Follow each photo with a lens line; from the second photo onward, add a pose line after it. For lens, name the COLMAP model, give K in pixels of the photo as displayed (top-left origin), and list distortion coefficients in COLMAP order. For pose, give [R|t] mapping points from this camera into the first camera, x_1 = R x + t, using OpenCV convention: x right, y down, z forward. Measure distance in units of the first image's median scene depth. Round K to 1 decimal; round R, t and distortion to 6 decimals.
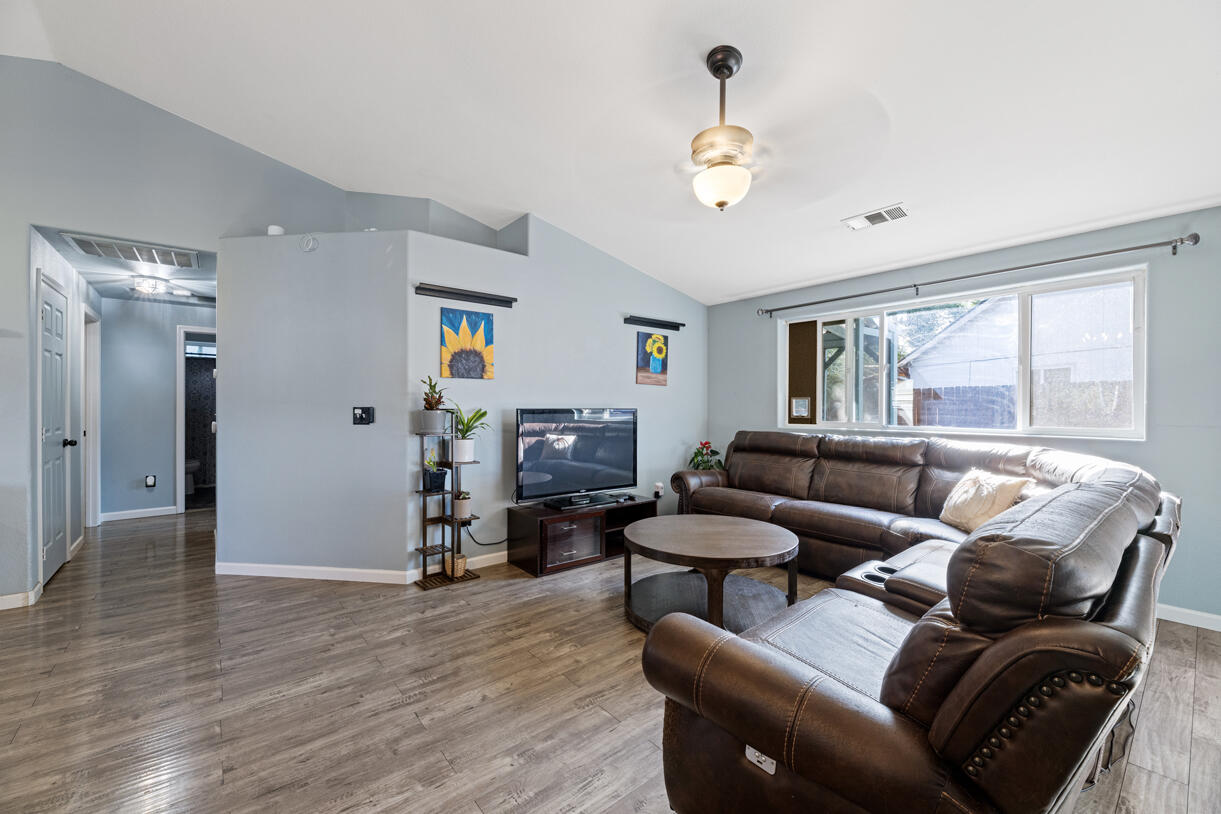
lens RADIAL K [[493.3, 0, 618.8], [0, 493.3, 406.6], [0, 0, 1]] dist [0.002829, -0.003273]
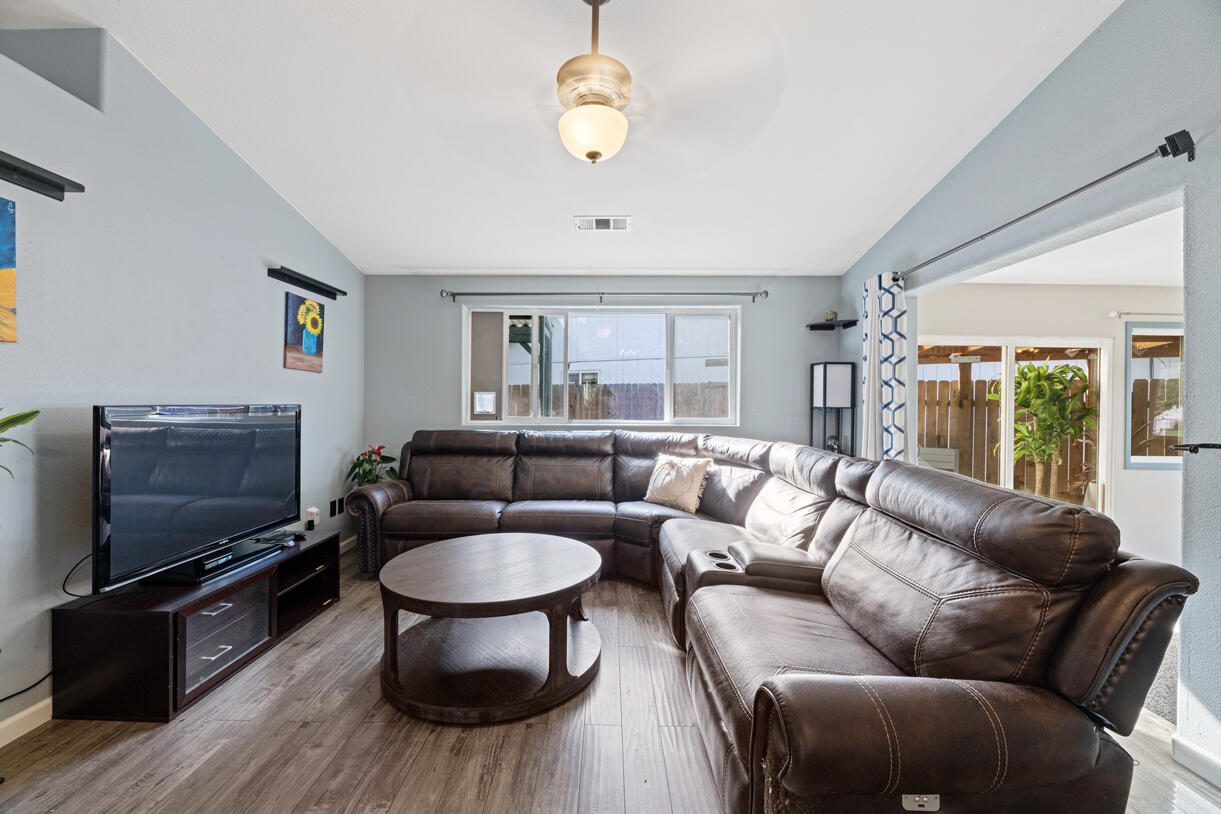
lens RADIAL K [[493.3, 0, 604.2], [0, 493.3, 401.9], [0, 0, 1]] dist [0.002829, -0.003273]
pose [[0.650985, 0.001999, 0.759088, -0.216242], [-0.003635, 0.999993, 0.000484, -0.001416], [-0.759082, -0.003075, 0.650988, 0.243624]]
